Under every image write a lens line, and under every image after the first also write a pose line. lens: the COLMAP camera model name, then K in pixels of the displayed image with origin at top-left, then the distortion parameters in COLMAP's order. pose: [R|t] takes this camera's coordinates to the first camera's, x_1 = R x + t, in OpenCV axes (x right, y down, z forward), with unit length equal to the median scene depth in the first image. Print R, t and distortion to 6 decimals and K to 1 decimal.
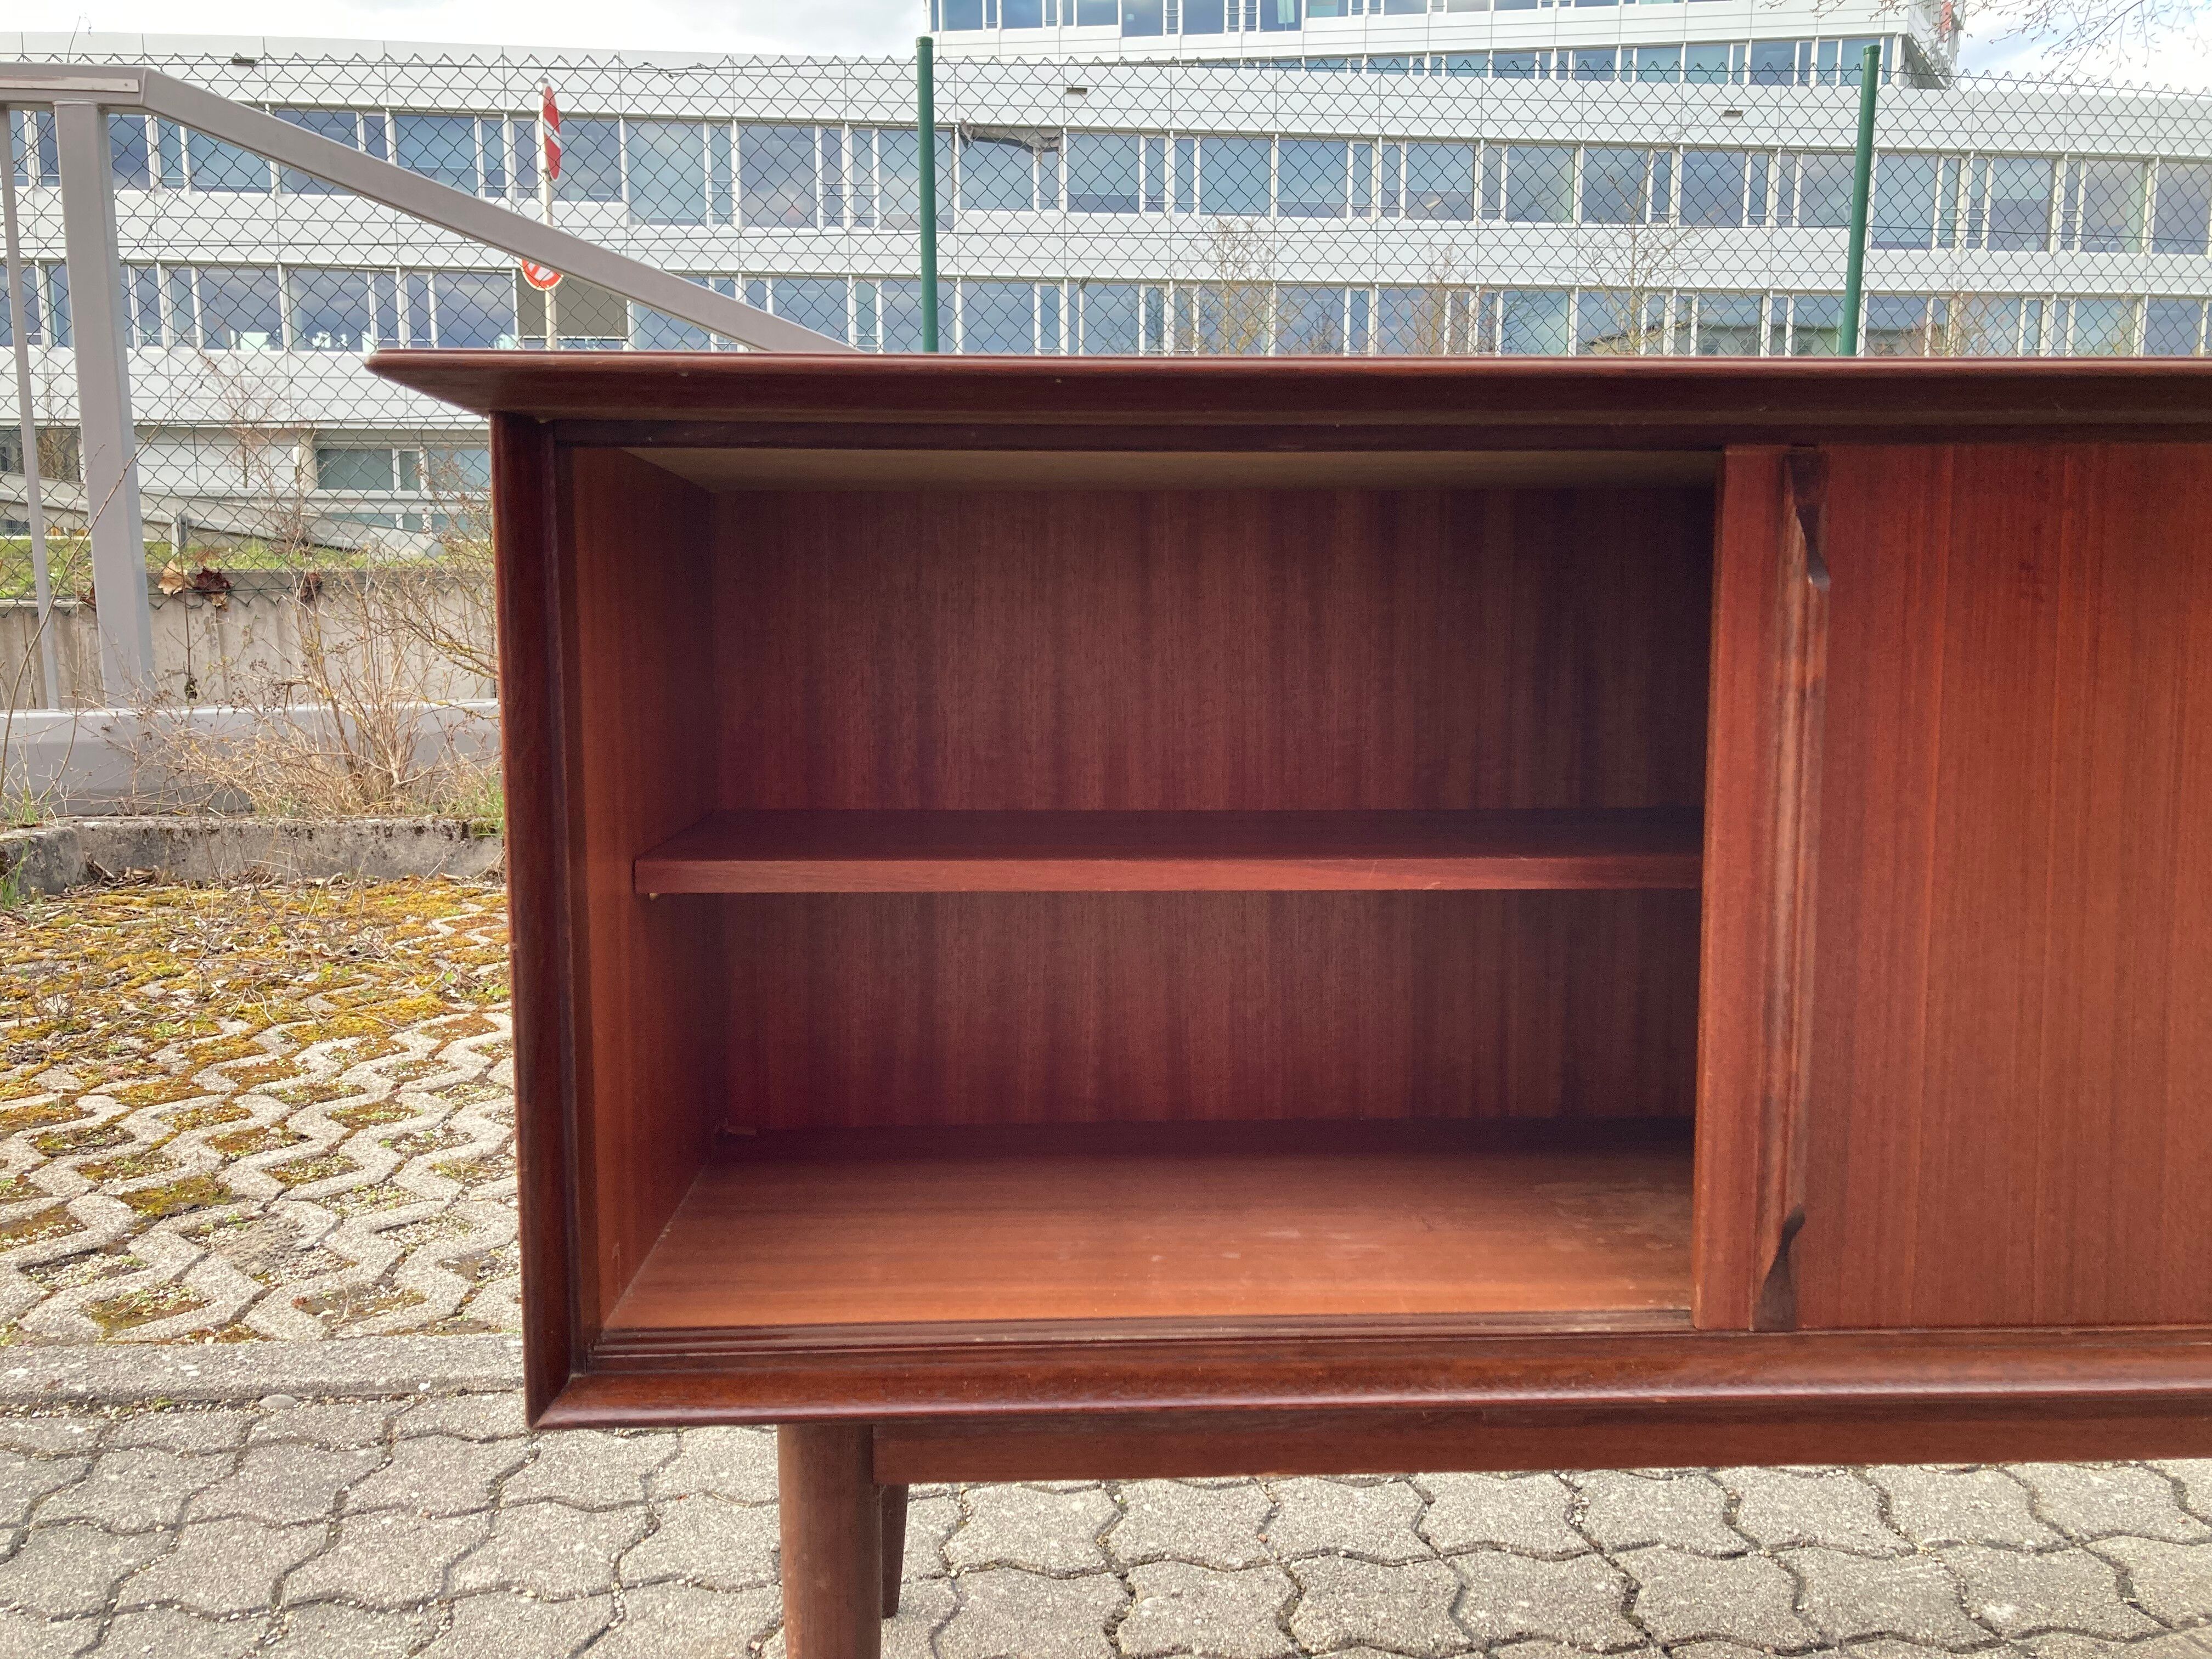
lens RADIAL K [[1817.6, 0, 1108.4], [0, 1817.6, 828.0], [0, 0, 1]] dist [-0.026945, 0.086309]
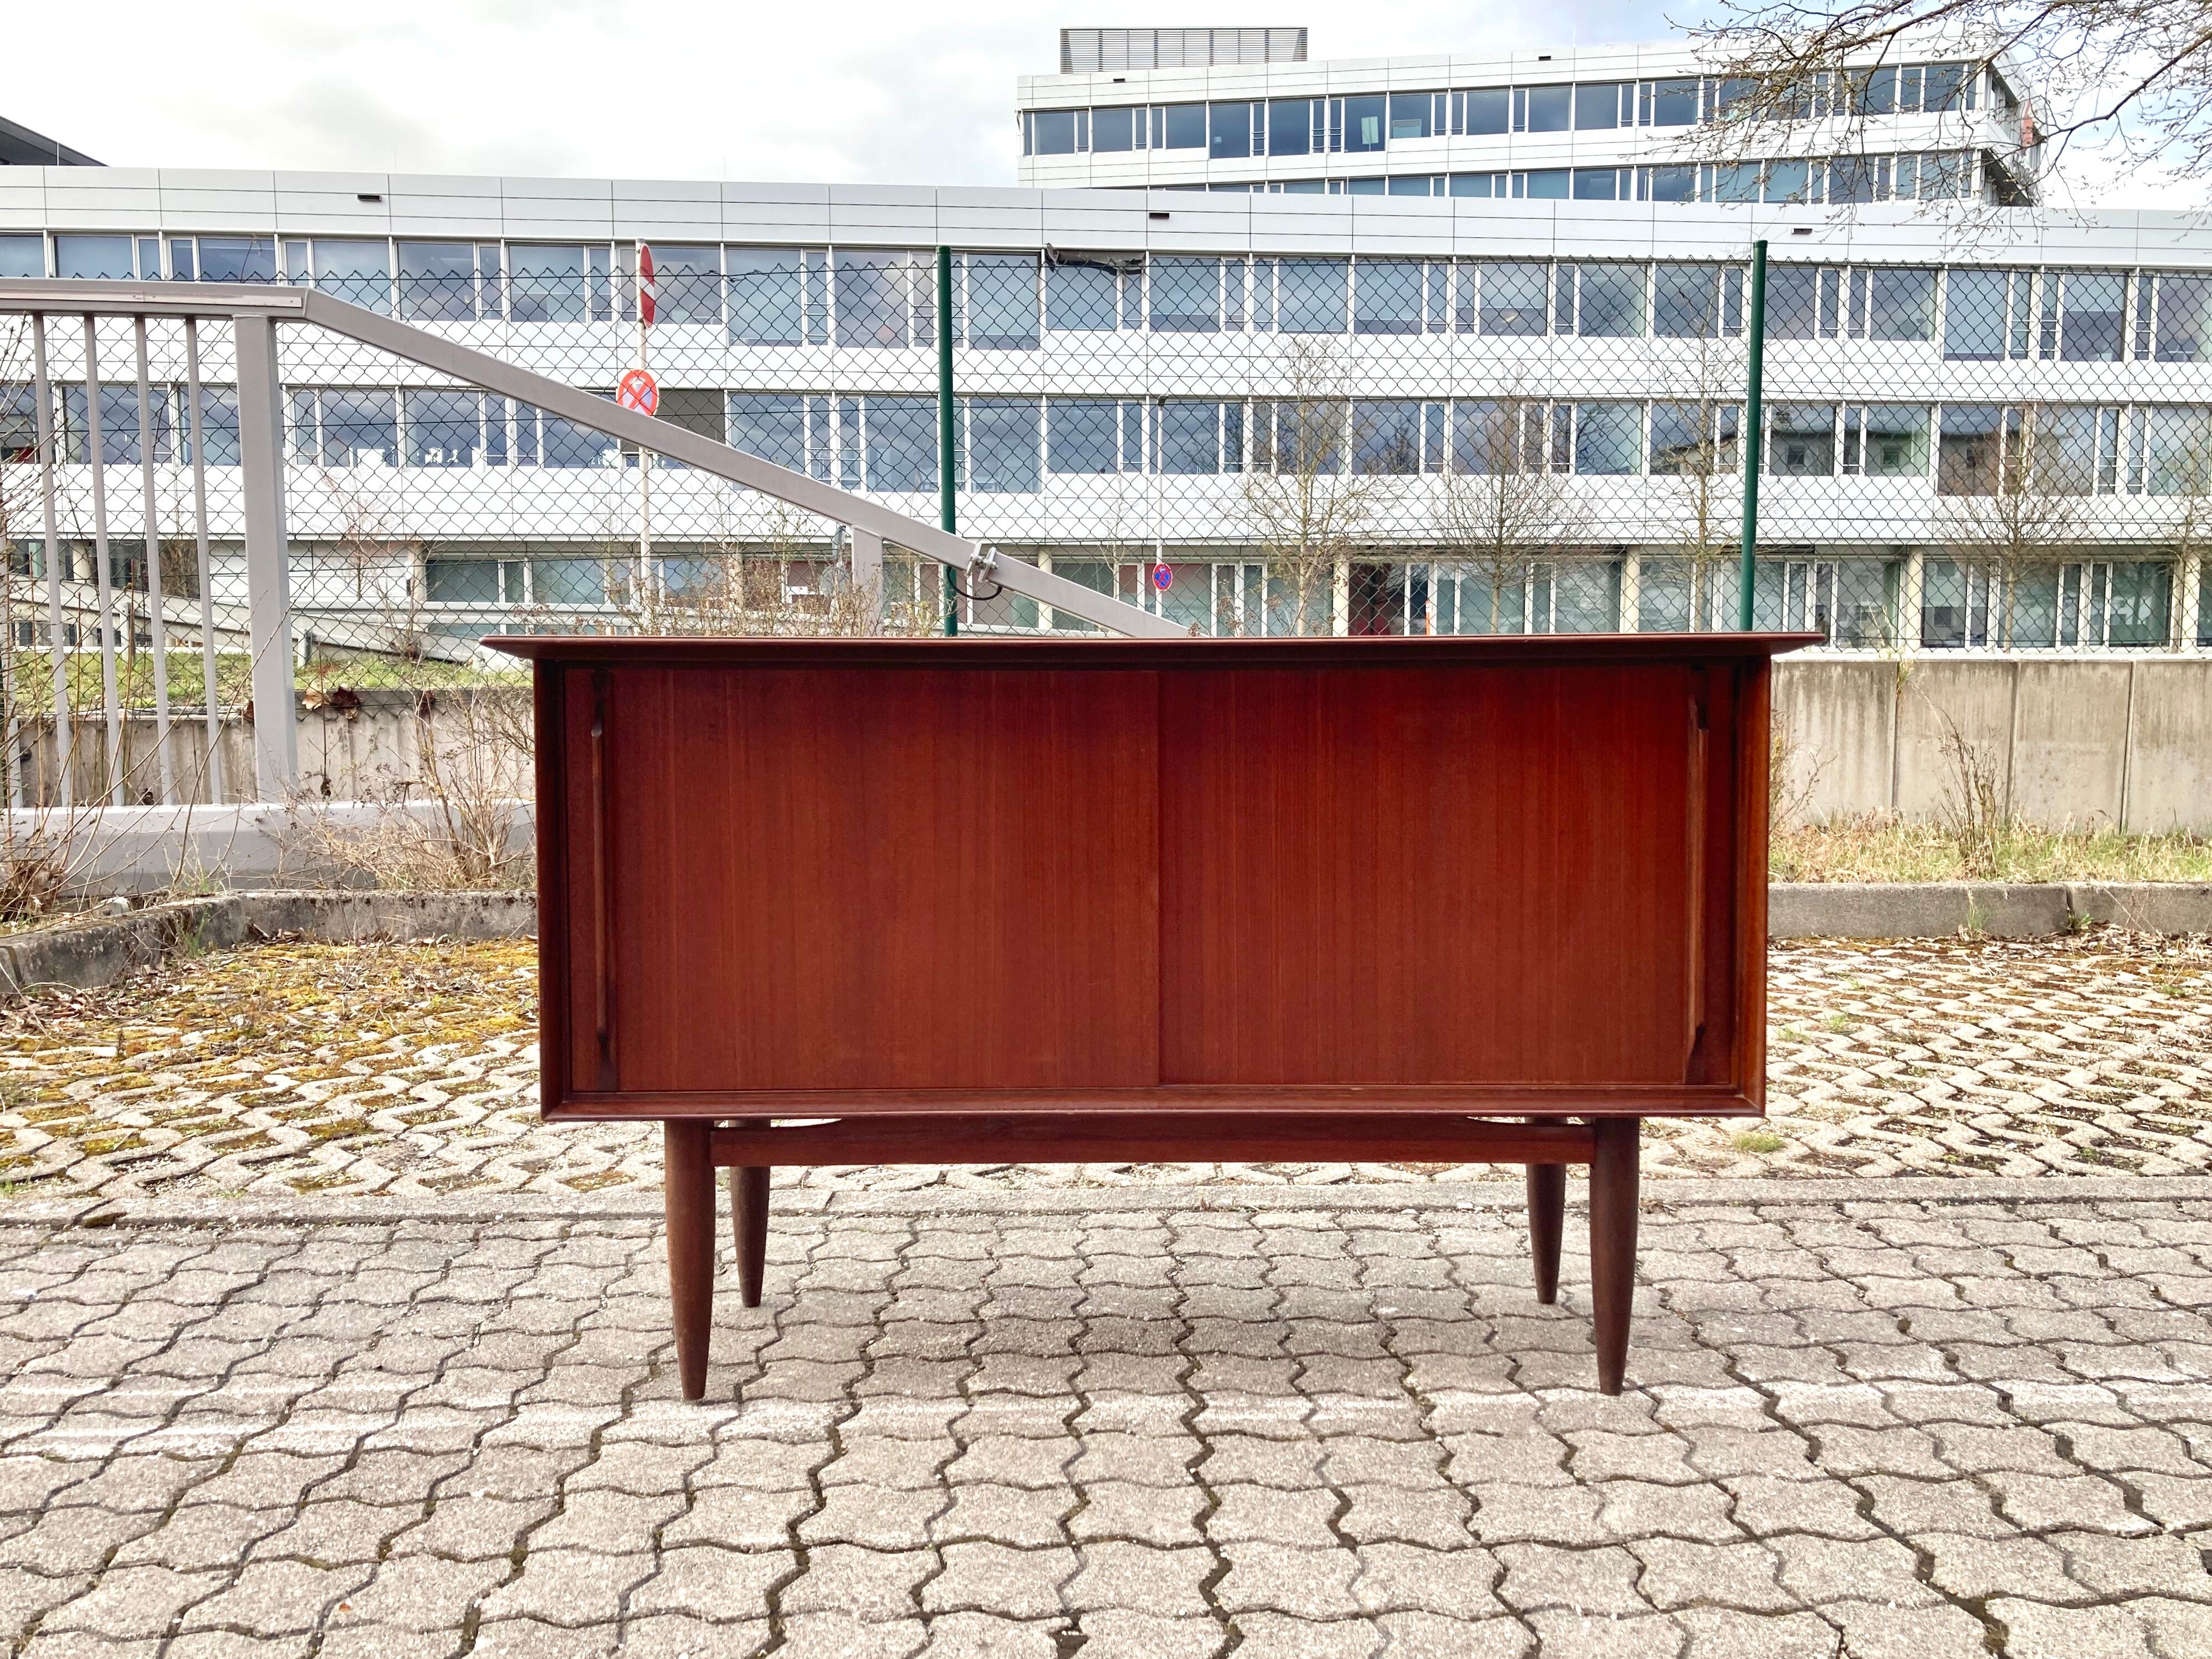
lens RADIAL K [[1831.3, 0, 1136.2], [0, 1831.3, 829.2], [0, 0, 1]] dist [0.005343, 0.014080]
pose [[0.999297, 0.002777, -0.037398, 0.165648], [-0.004888, 0.998392, -0.056479, 0.036428], [0.037181, 0.056622, 0.997703, -0.415264]]
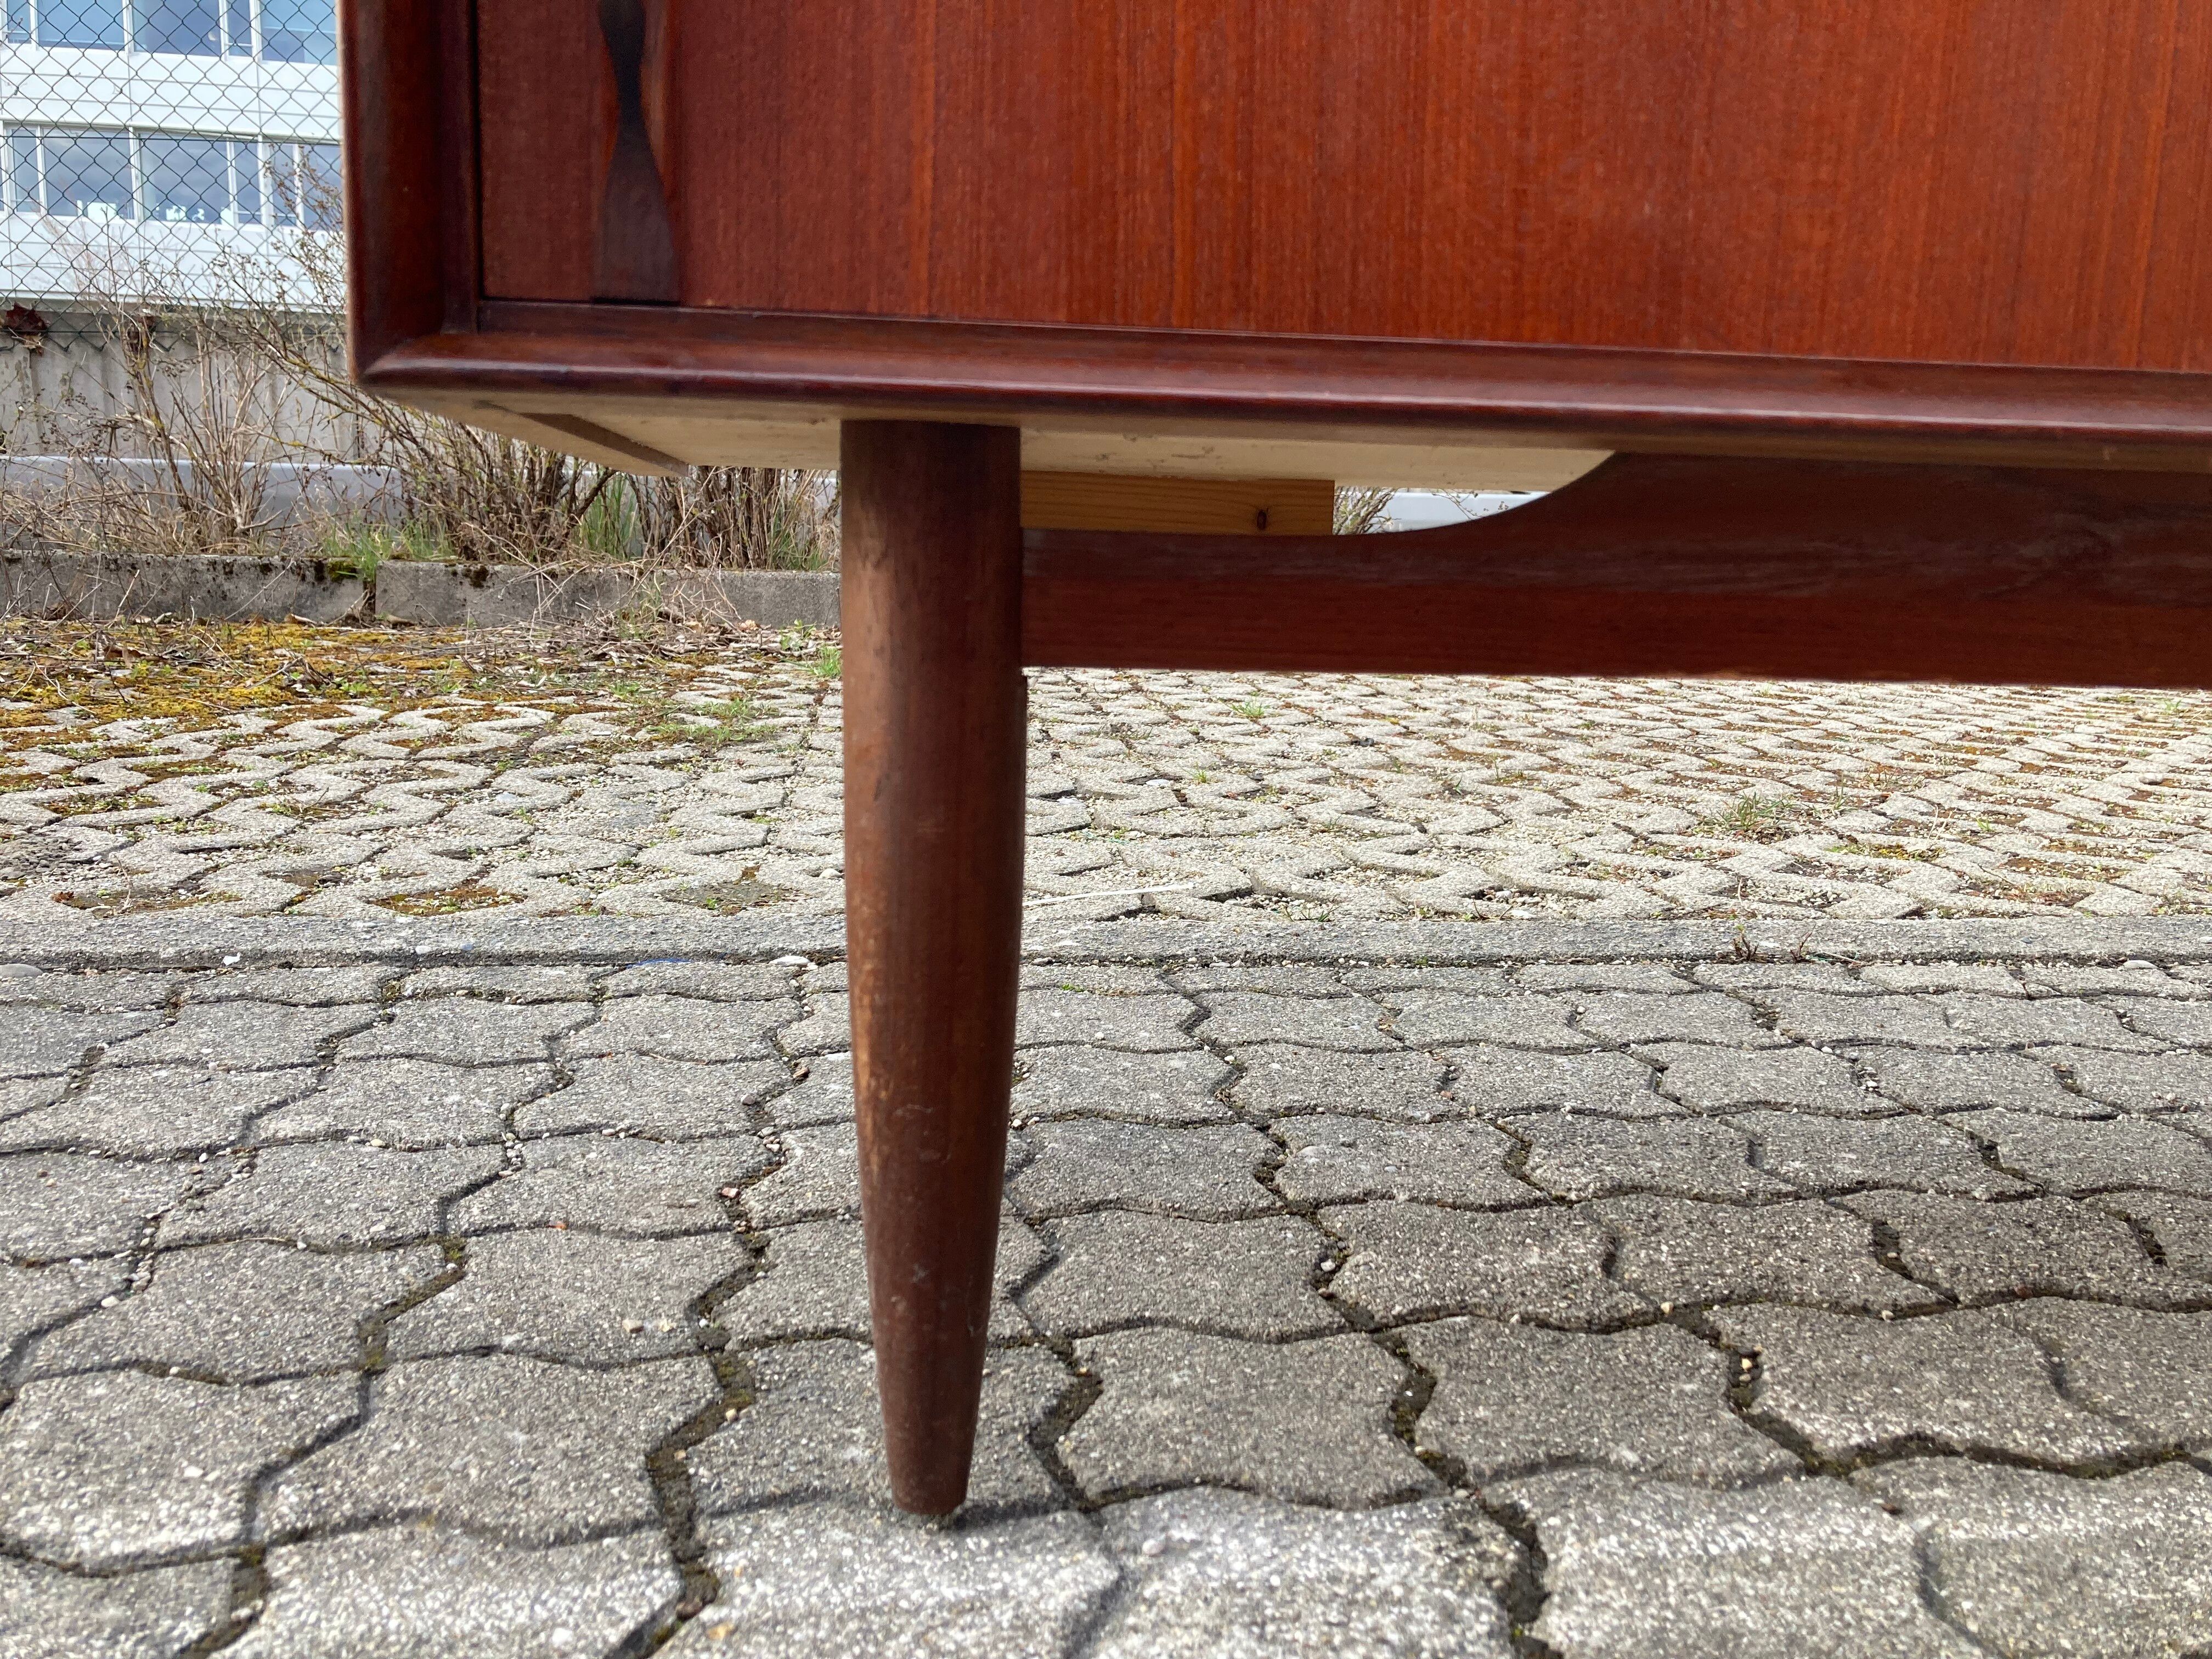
lens RADIAL K [[1811.0, 0, 1132.7], [0, 1811.0, 823.4], [0, 0, 1]] dist [0.007910, 0.016375]
pose [[0.996919, 0.021318, 0.075484, -0.052140], [-0.023642, 0.999269, 0.030037, 0.150926], [-0.074789, -0.031729, 0.996694, 0.175579]]
